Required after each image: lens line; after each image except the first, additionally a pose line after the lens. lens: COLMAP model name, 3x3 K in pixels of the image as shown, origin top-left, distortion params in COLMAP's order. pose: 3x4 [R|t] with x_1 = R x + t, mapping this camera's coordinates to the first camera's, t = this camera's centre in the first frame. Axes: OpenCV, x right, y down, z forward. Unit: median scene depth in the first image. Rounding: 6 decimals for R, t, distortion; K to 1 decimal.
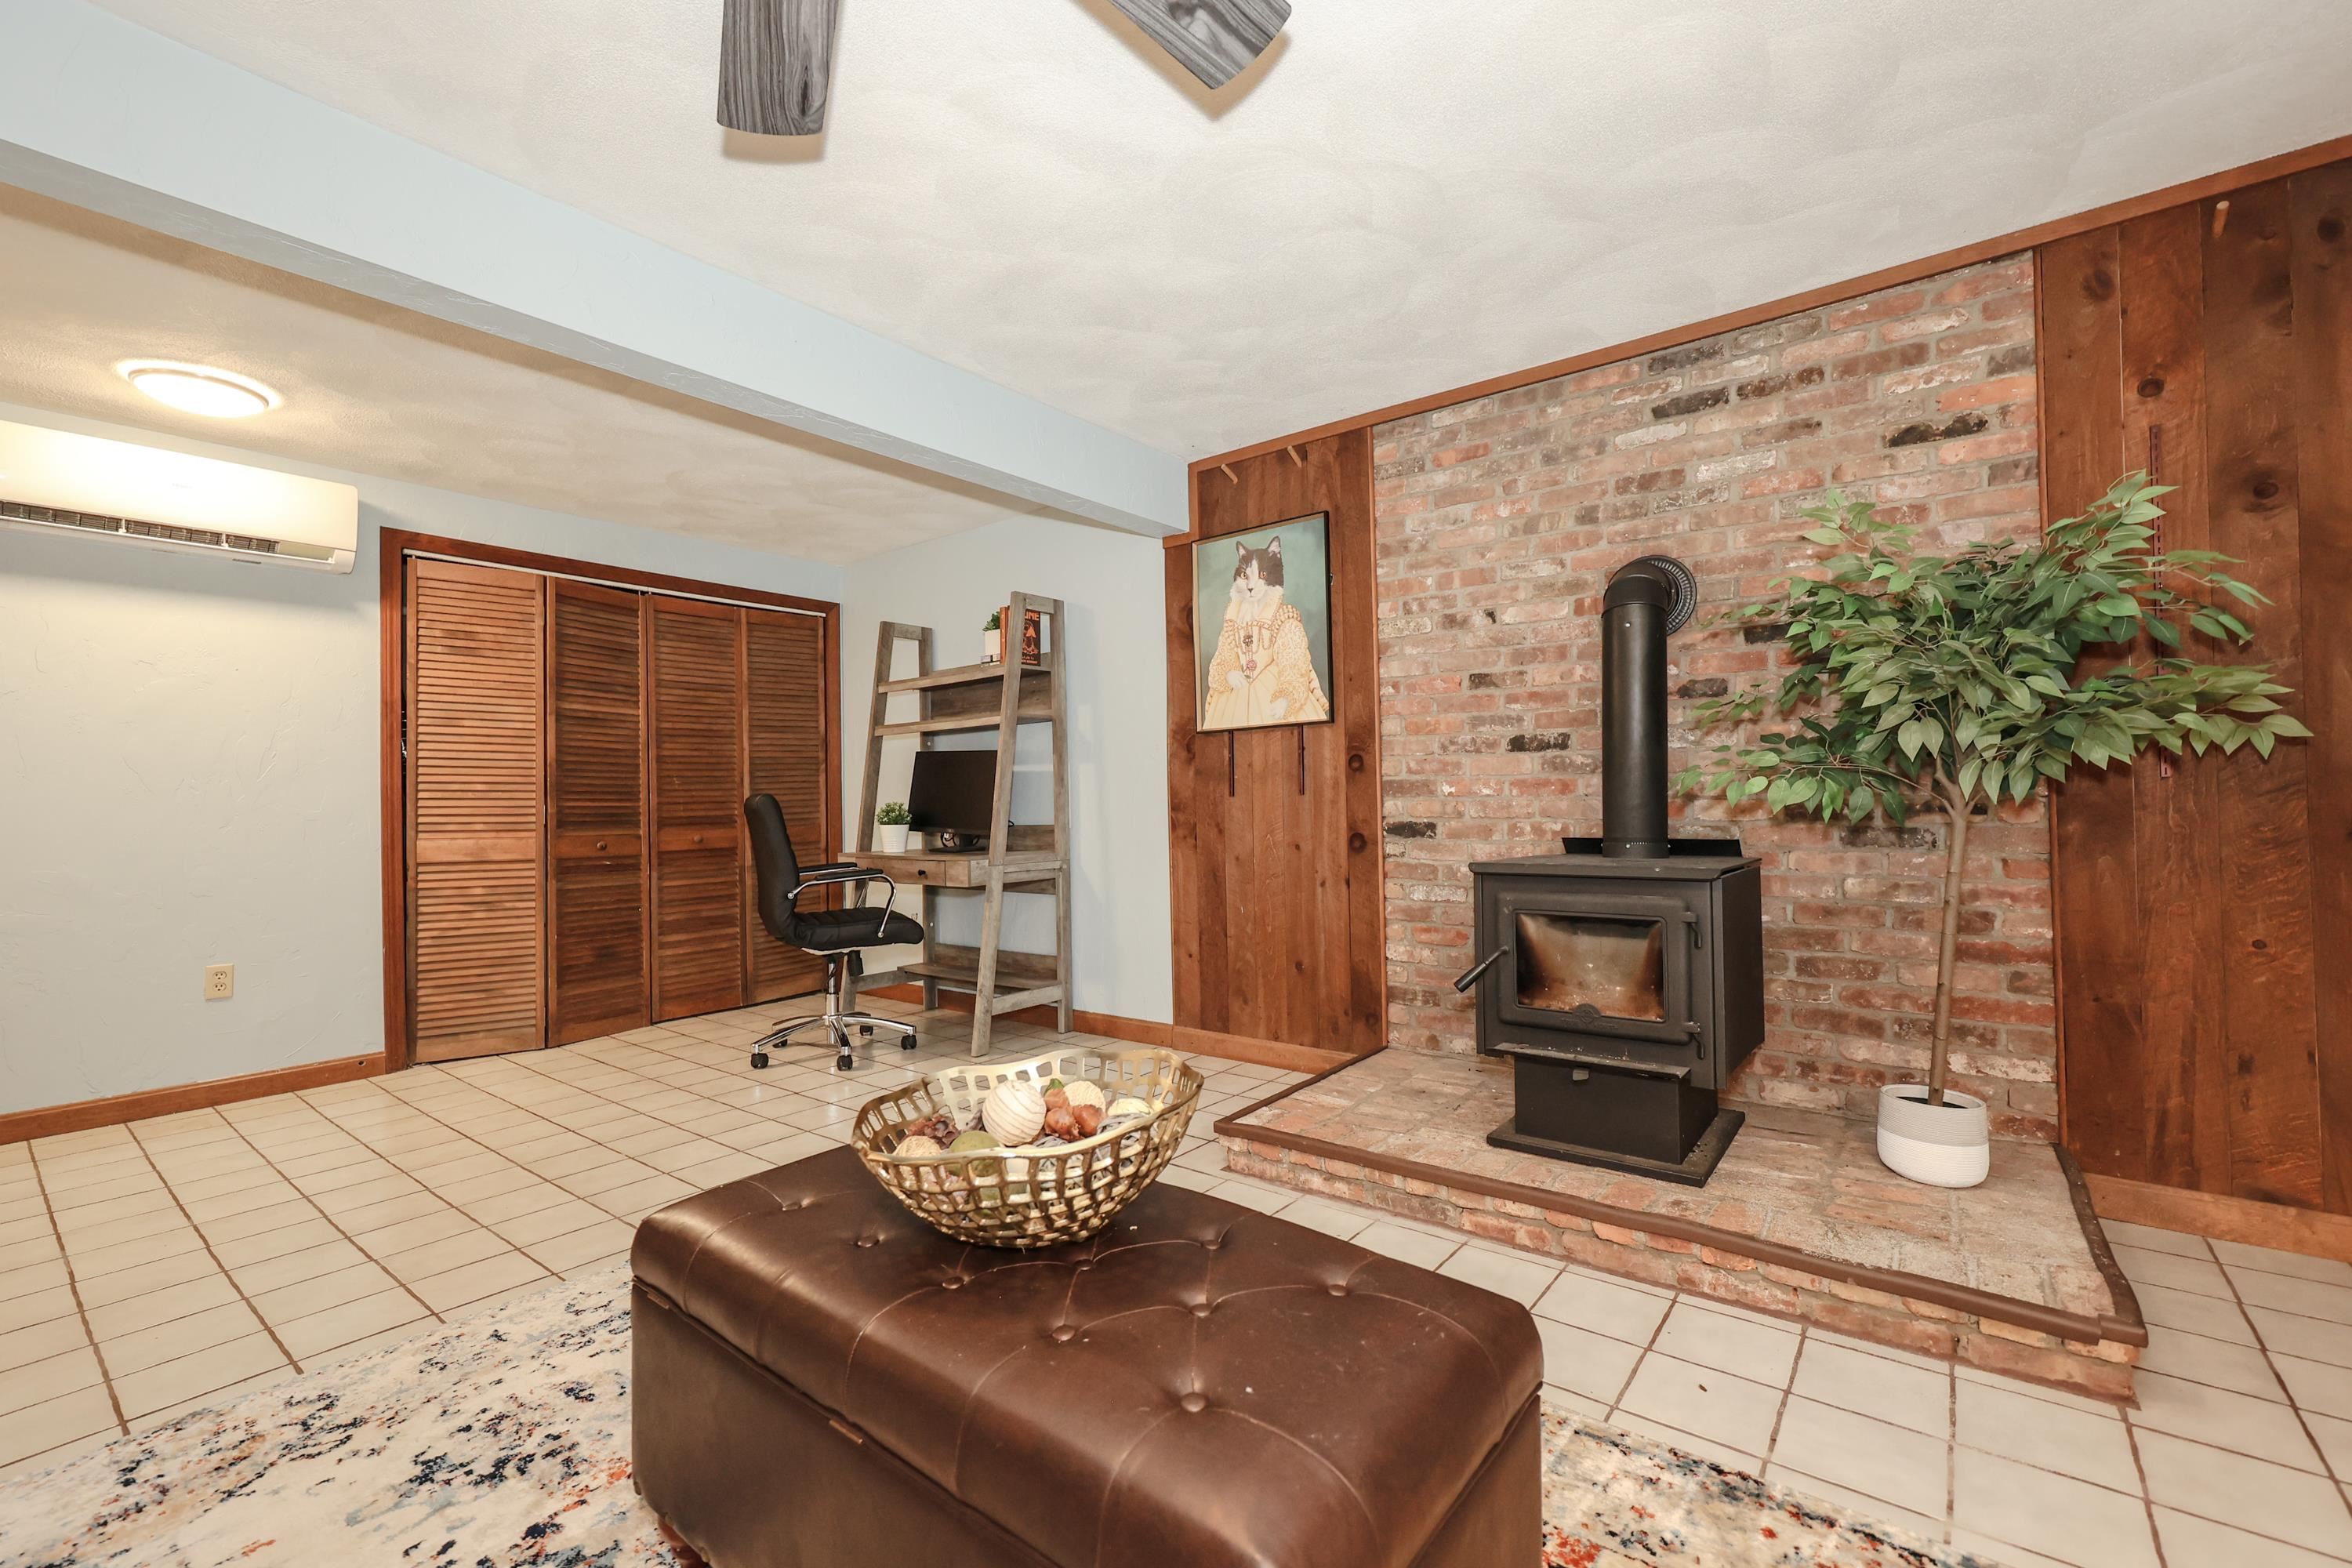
lens RADIAL K [[986.7, 0, 1176.0], [0, 986.7, 784.0], [0, 0, 1]] dist [-0.007427, -0.000290]
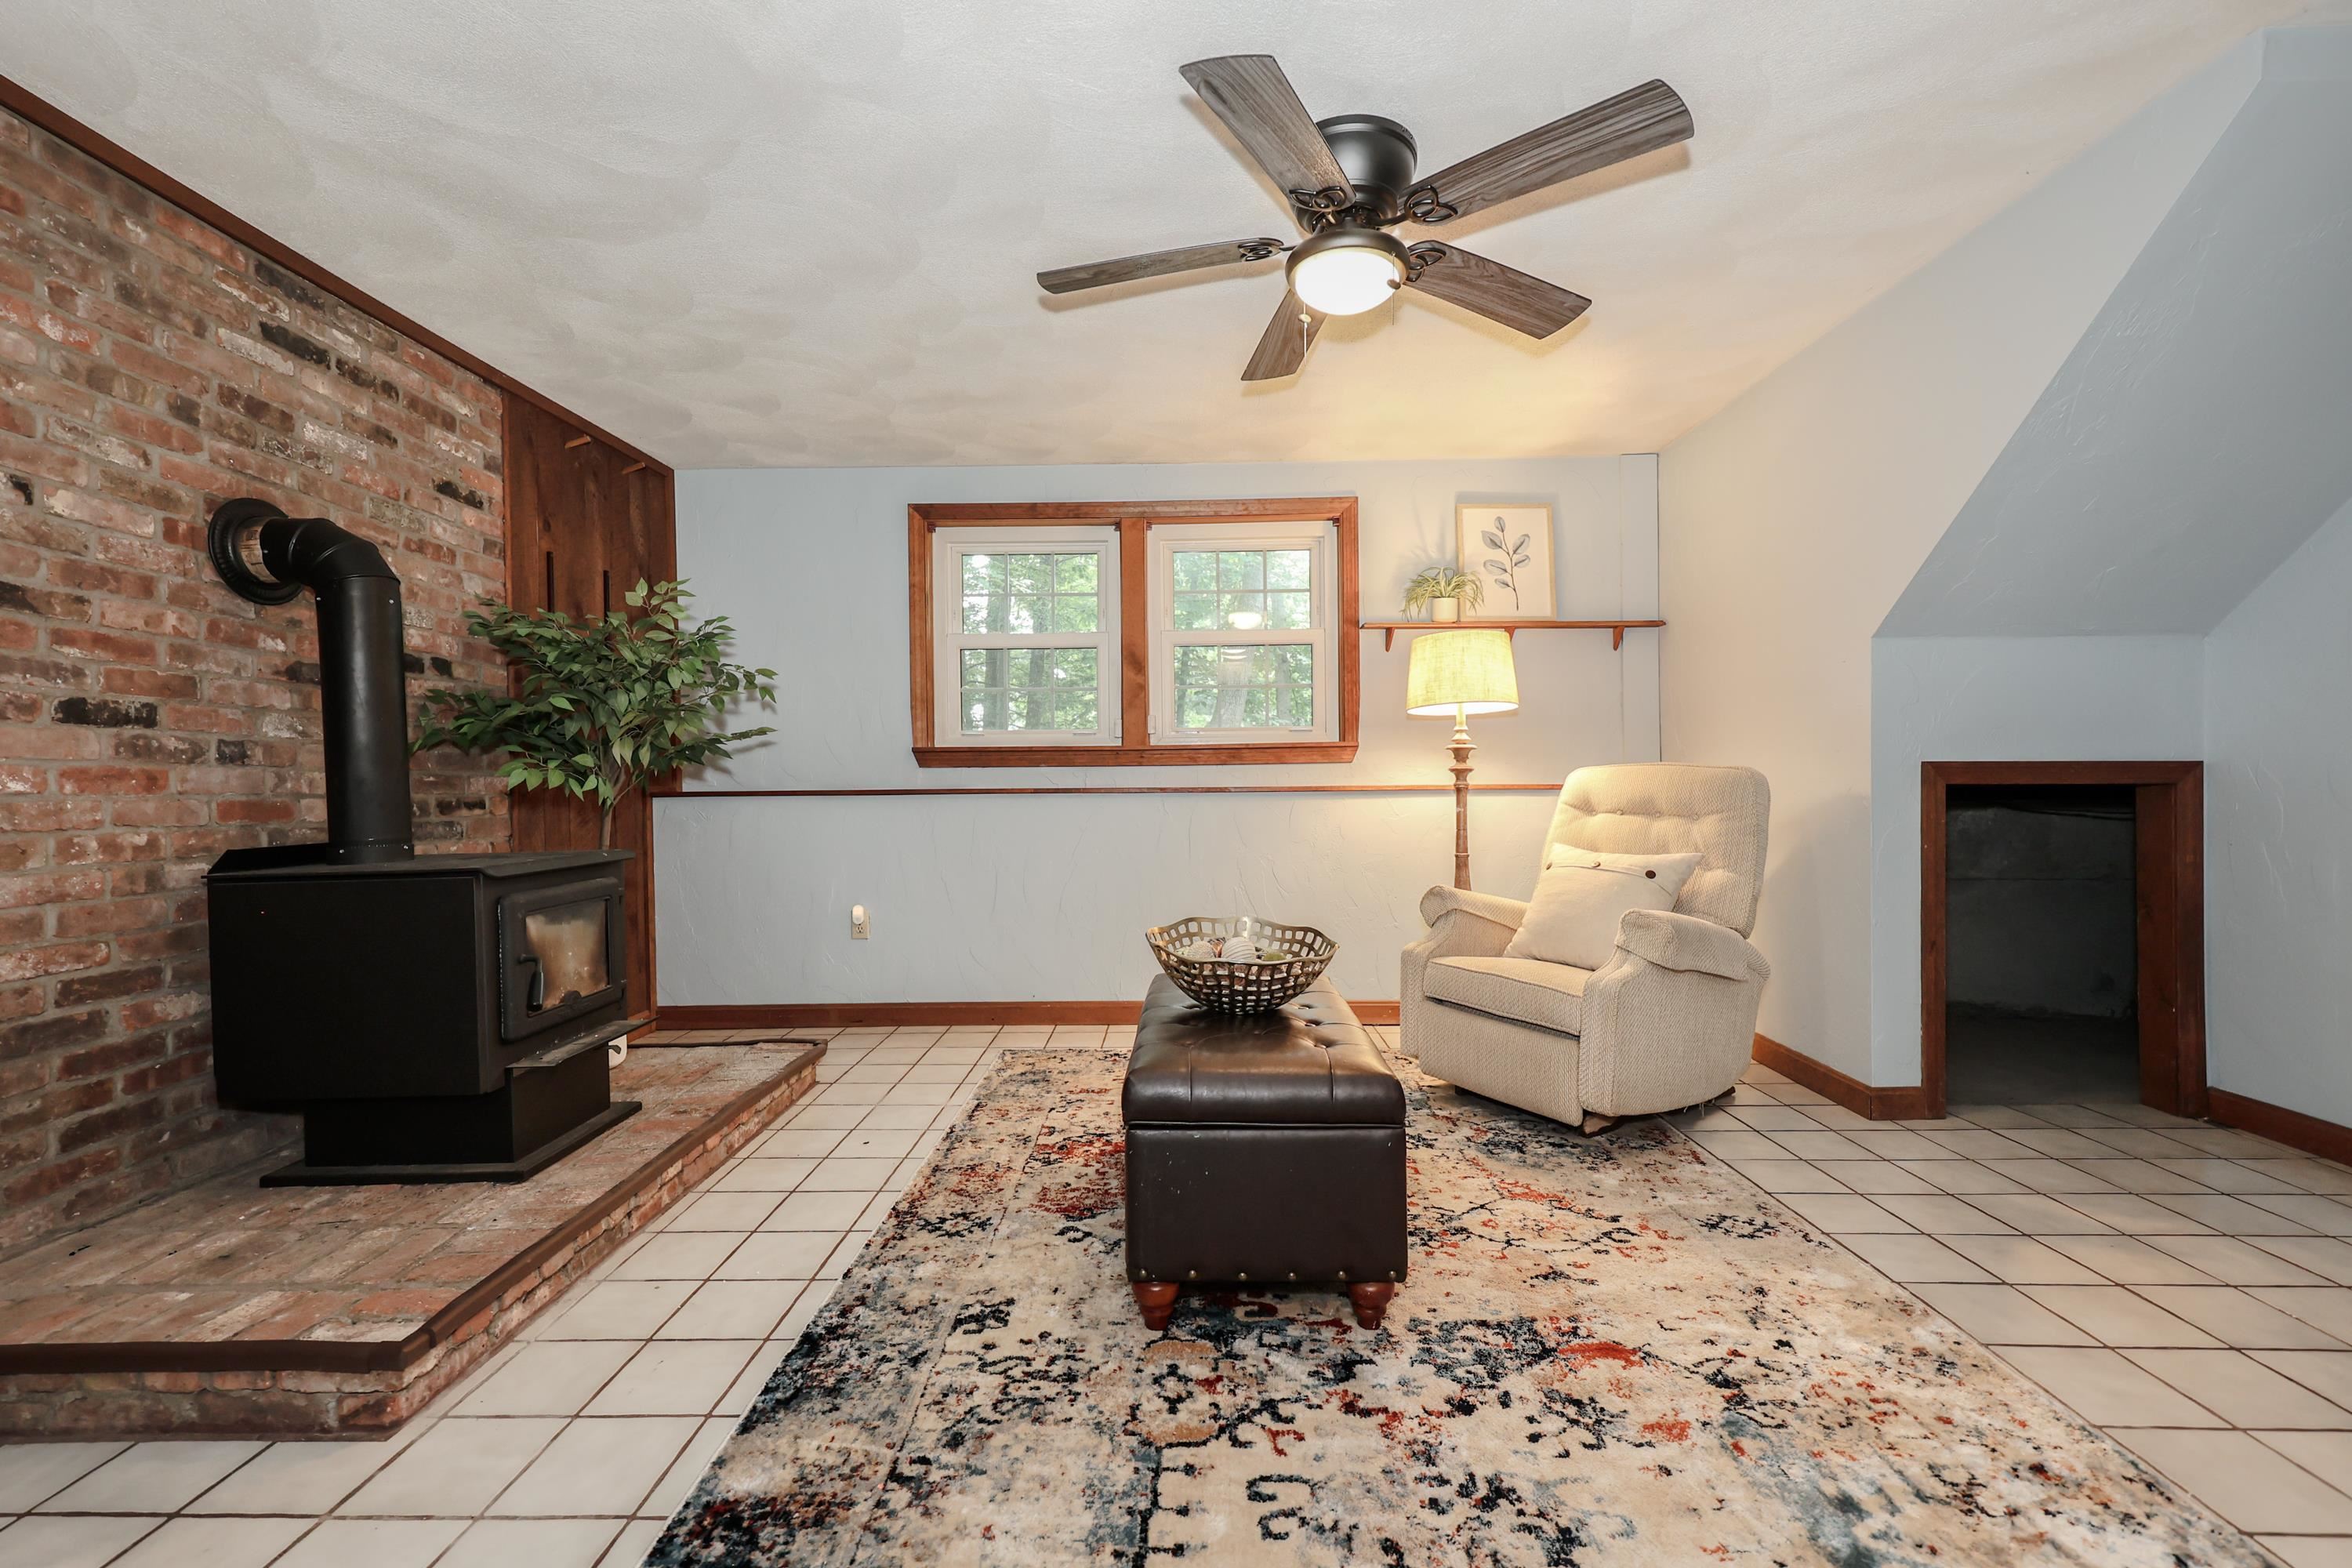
lens RADIAL K [[986.7, 0, 1176.0], [0, 986.7, 784.0], [0, 0, 1]] dist [-0.007427, -0.000290]
pose [[-0.605428, 0.020386, 0.795639, -0.589393], [0.007683, 0.999775, -0.019770, 0.023963], [-0.795863, -0.005856, -0.605448, 0.842258]]
